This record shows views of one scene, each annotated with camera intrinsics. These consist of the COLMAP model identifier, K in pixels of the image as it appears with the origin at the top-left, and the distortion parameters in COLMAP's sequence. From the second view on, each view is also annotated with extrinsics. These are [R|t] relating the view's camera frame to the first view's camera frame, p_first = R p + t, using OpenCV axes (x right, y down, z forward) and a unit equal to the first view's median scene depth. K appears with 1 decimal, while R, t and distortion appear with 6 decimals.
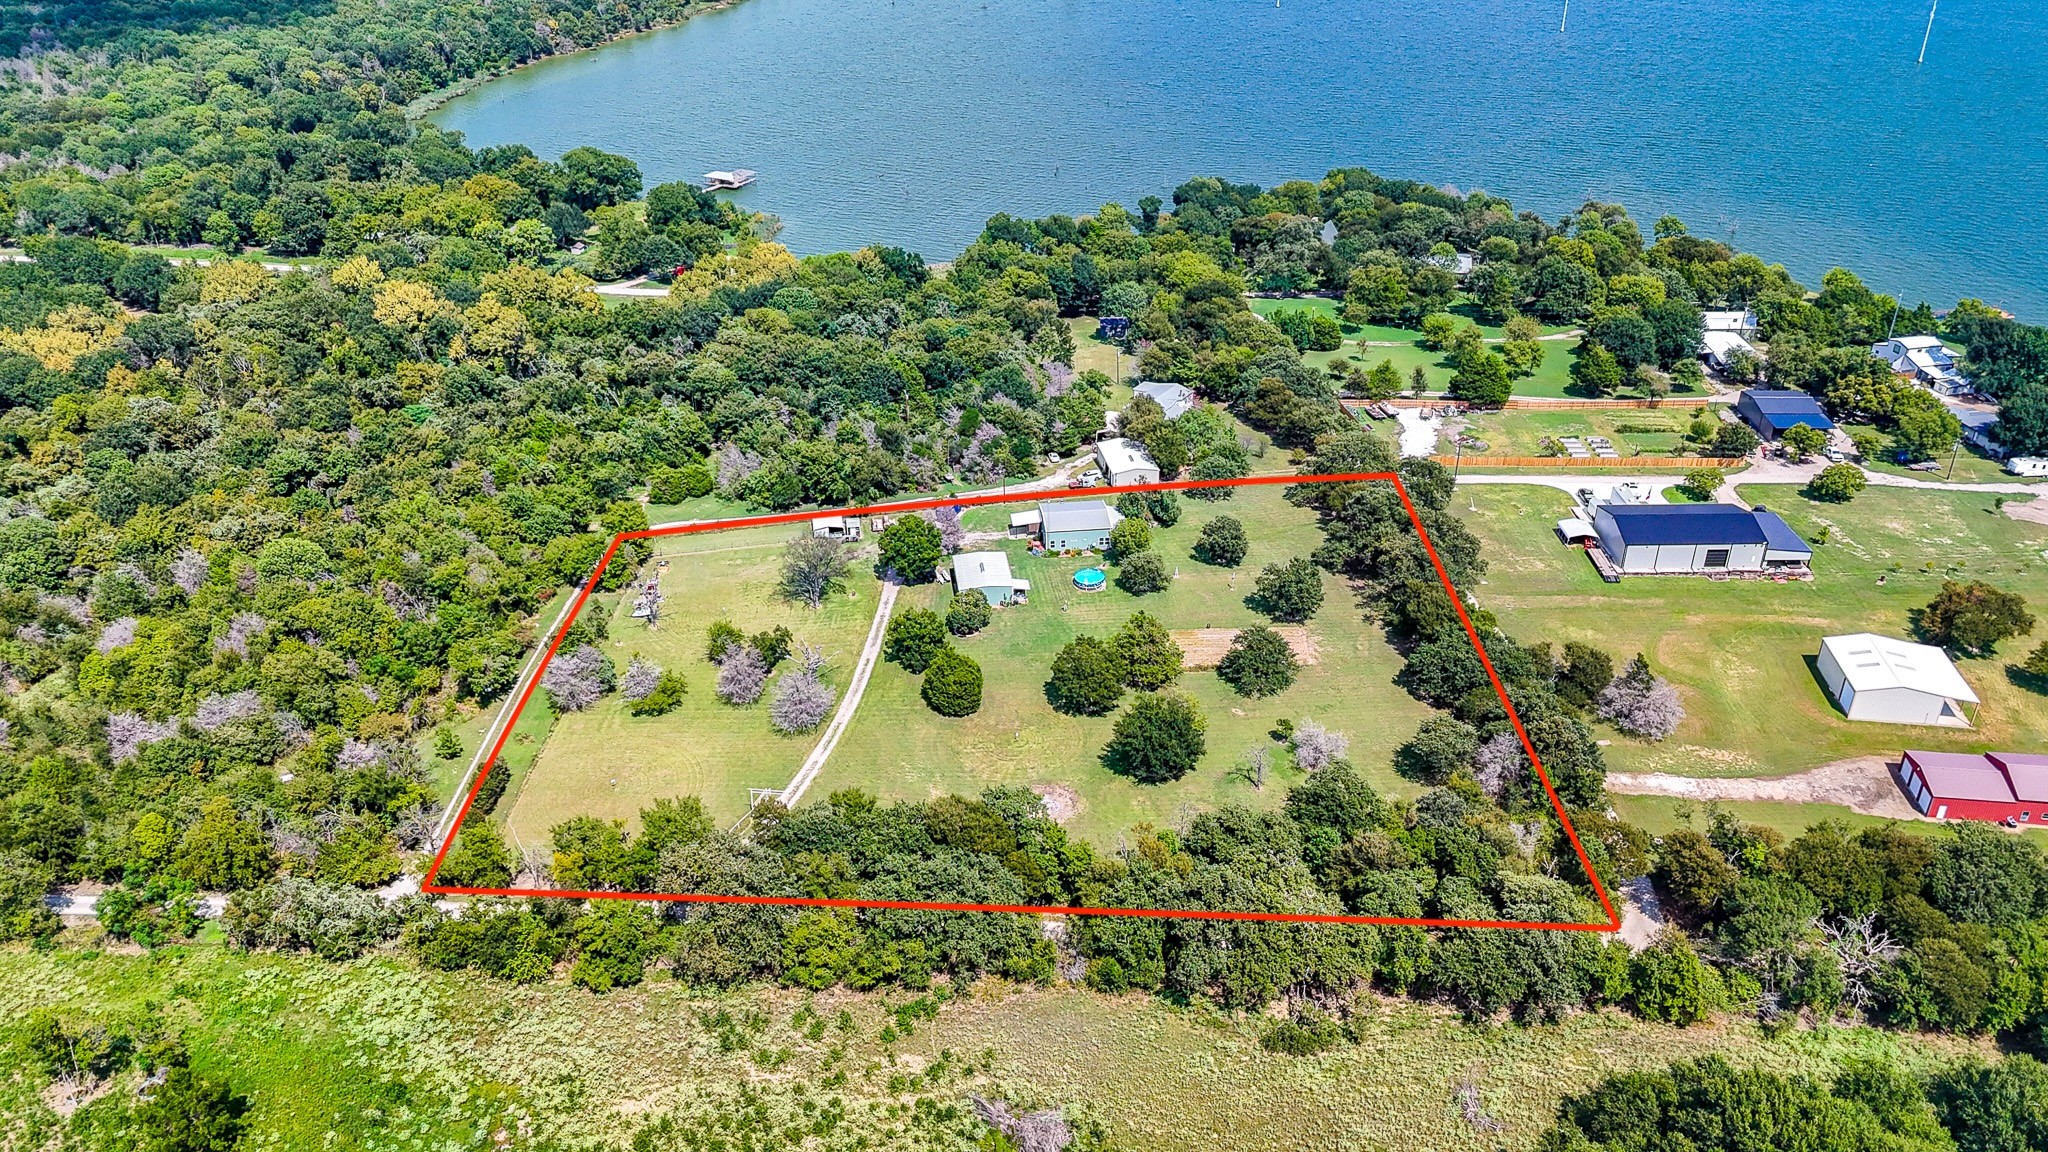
lens RADIAL K [[1513.8, 0, 1024.0], [0, 1513.8, 576.0], [0, 0, 1]] dist [0.066394, -0.050411]
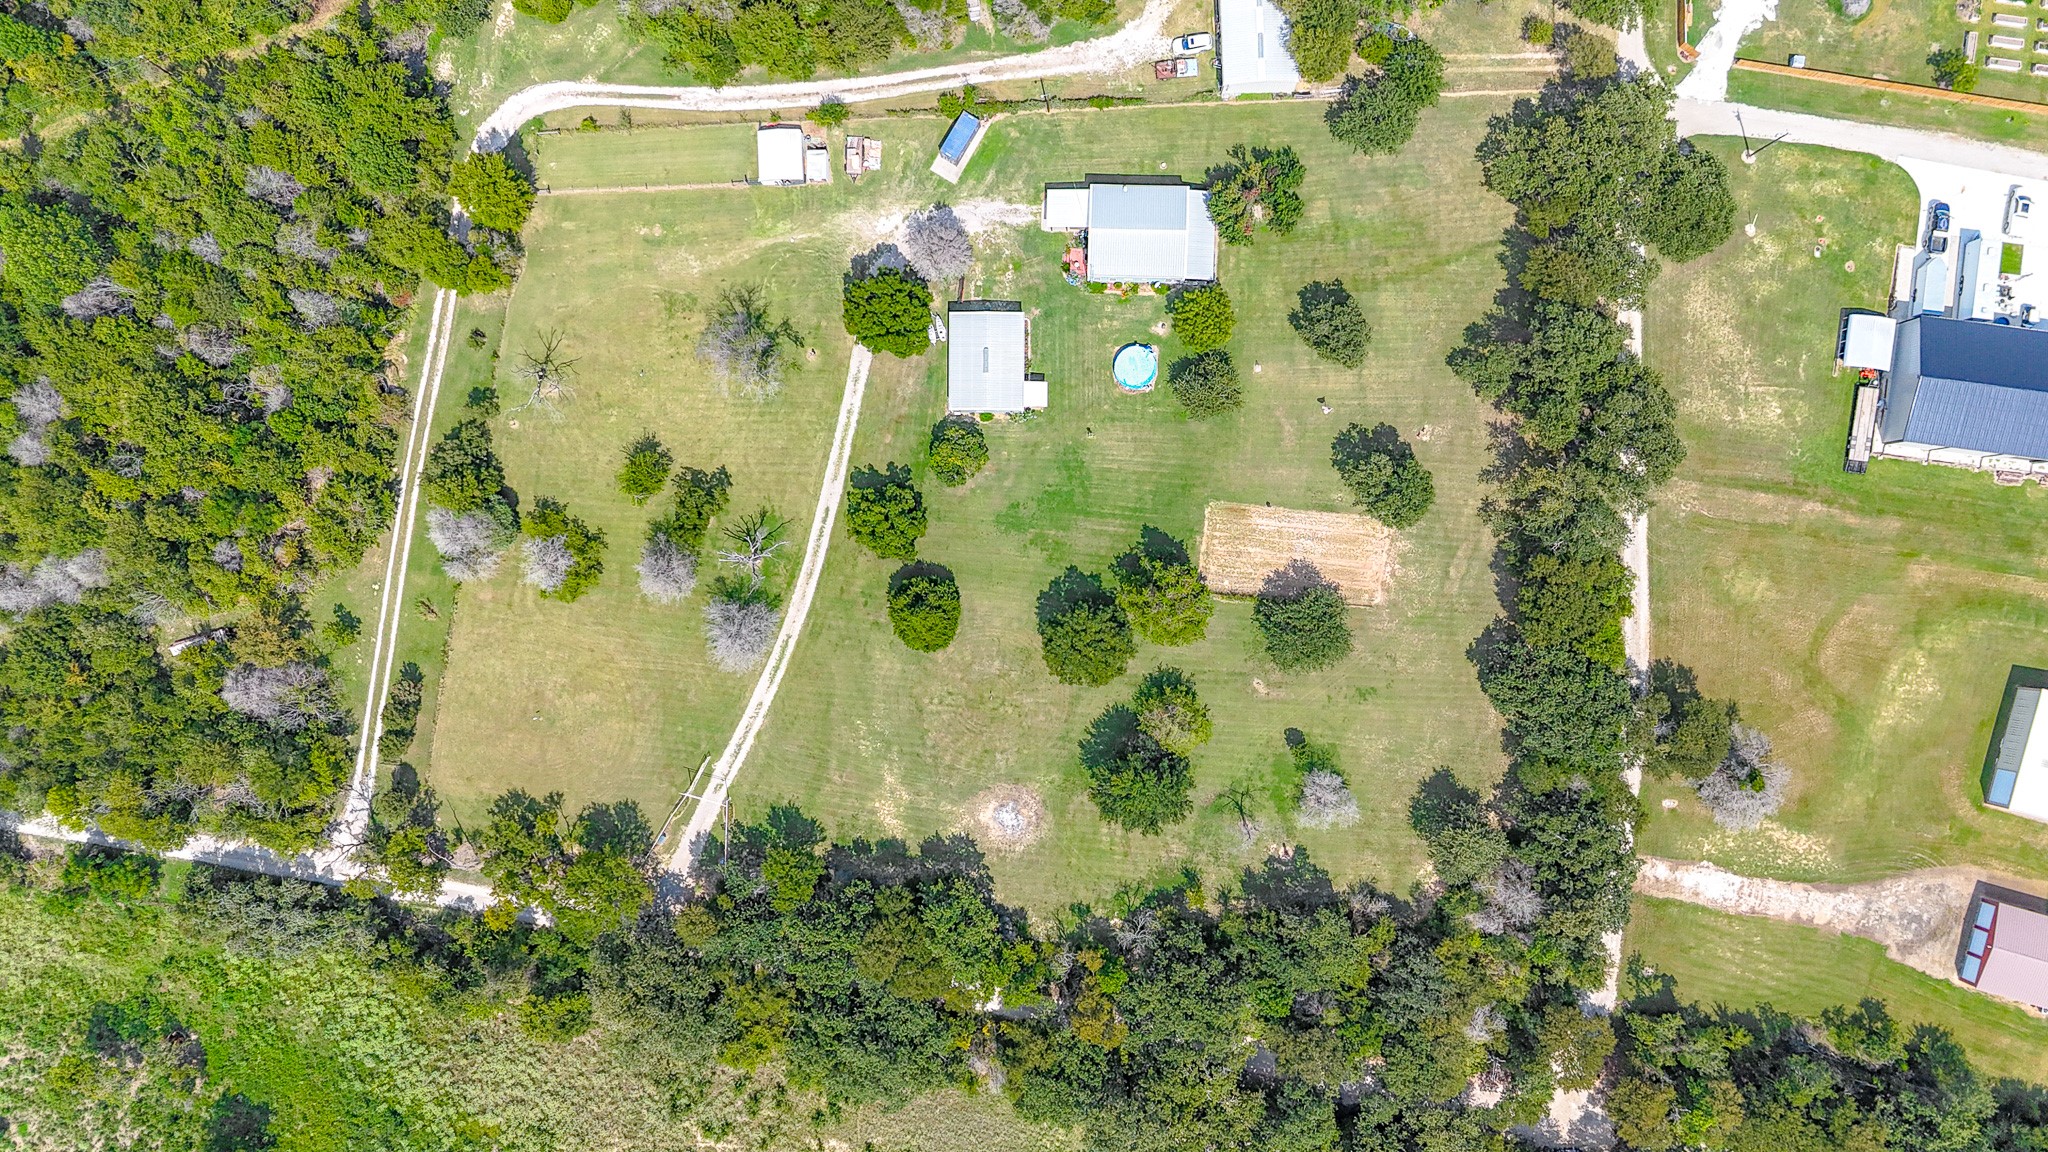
lens RADIAL K [[1513.8, 0, 1024.0], [0, 1513.8, 576.0], [0, 0, 1]] dist [0.066394, -0.050411]
pose [[0.990741, 0.134413, -0.019112, 0.022296], [-0.049032, 0.485516, 0.872852, -0.719653], [0.126602, -0.863833, 0.487611, 0.682578]]
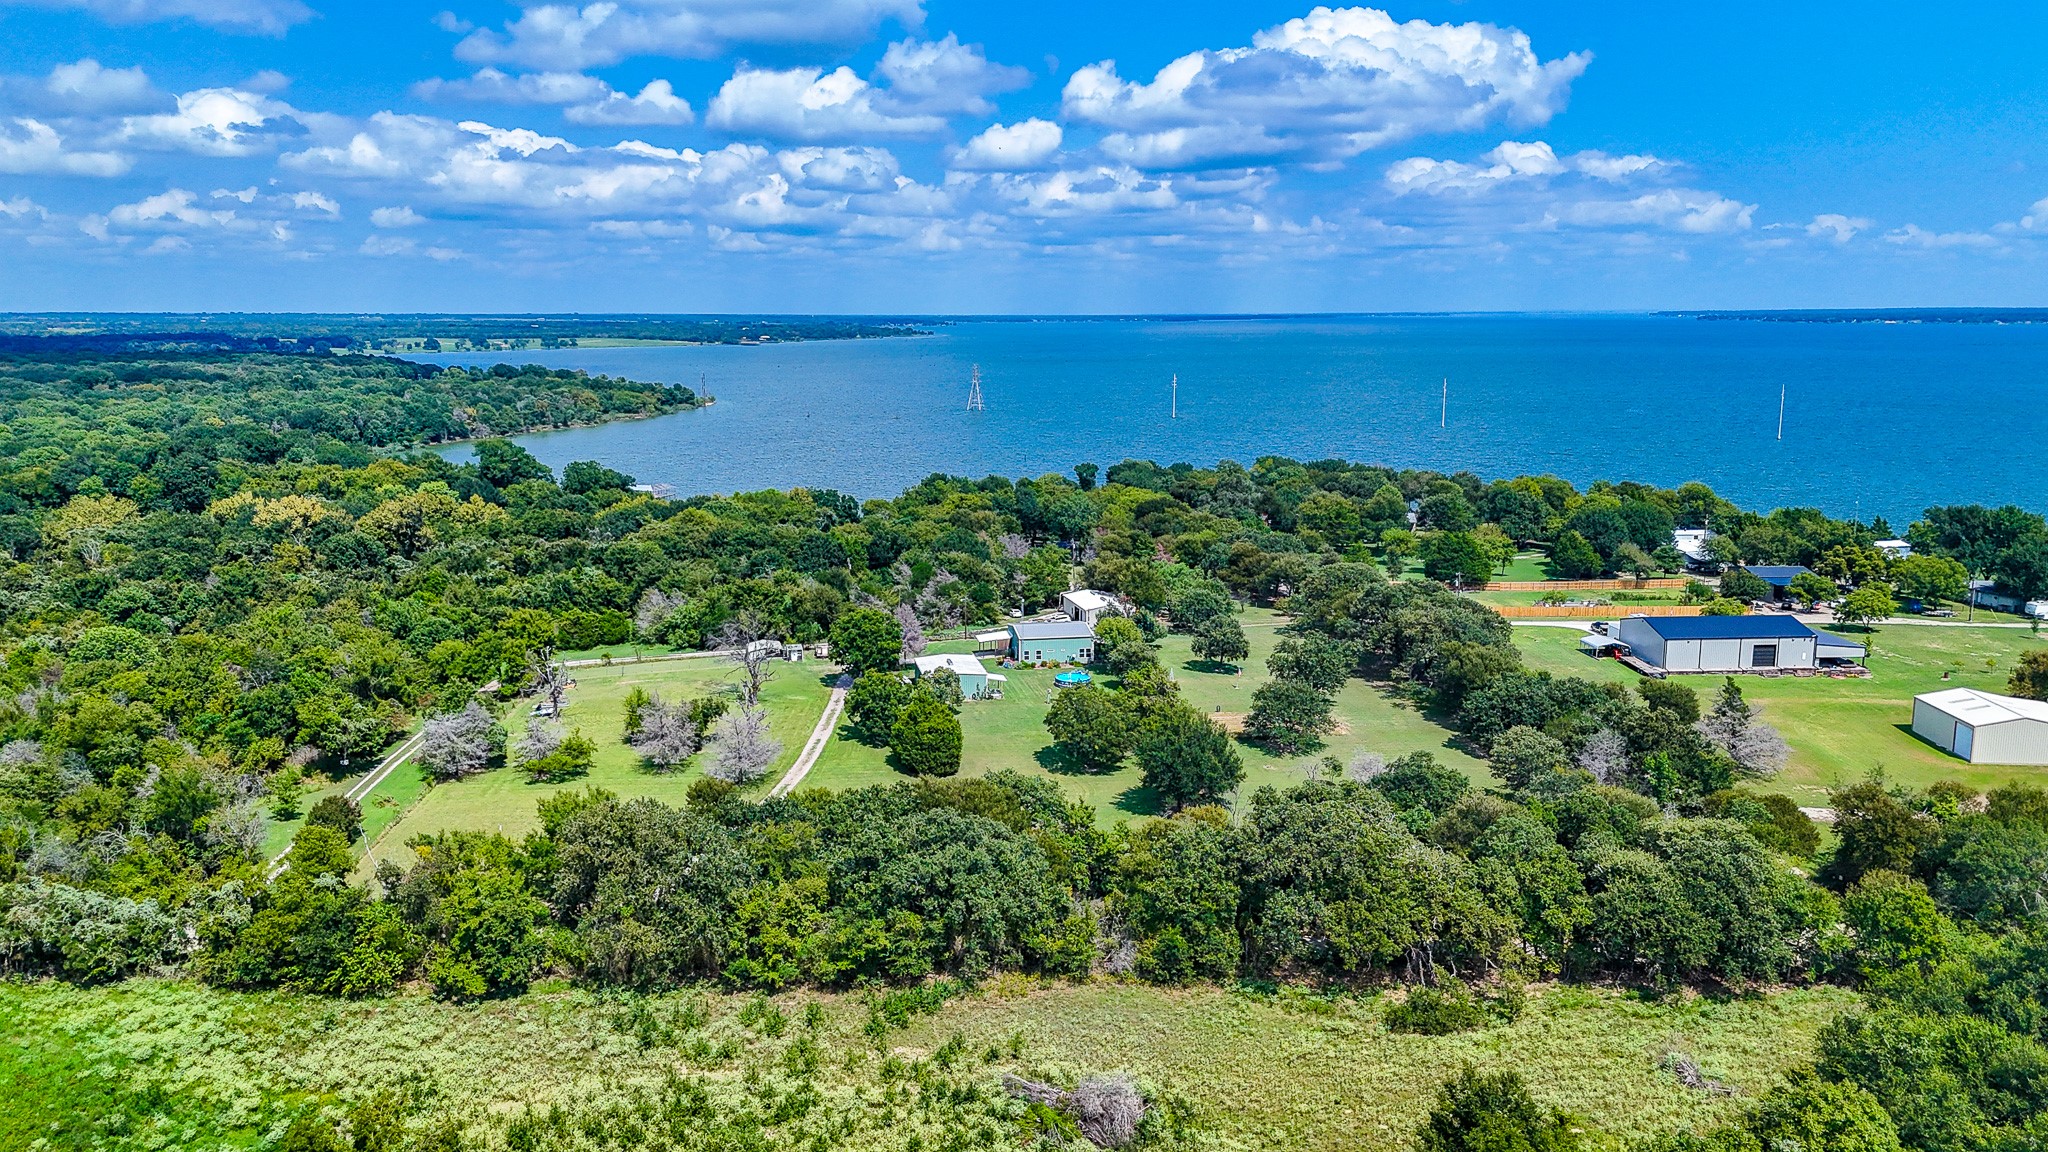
lens RADIAL K [[1513.8, 0, 1024.0], [0, 1513.8, 576.0], [0, 0, 1]] dist [0.066394, -0.050411]
pose [[0.997276, -0.002786, 0.073707, -0.059507], [0.026916, 0.944122, -0.328495, 0.282643], [-0.068673, 0.329584, 0.941625, 0.205203]]
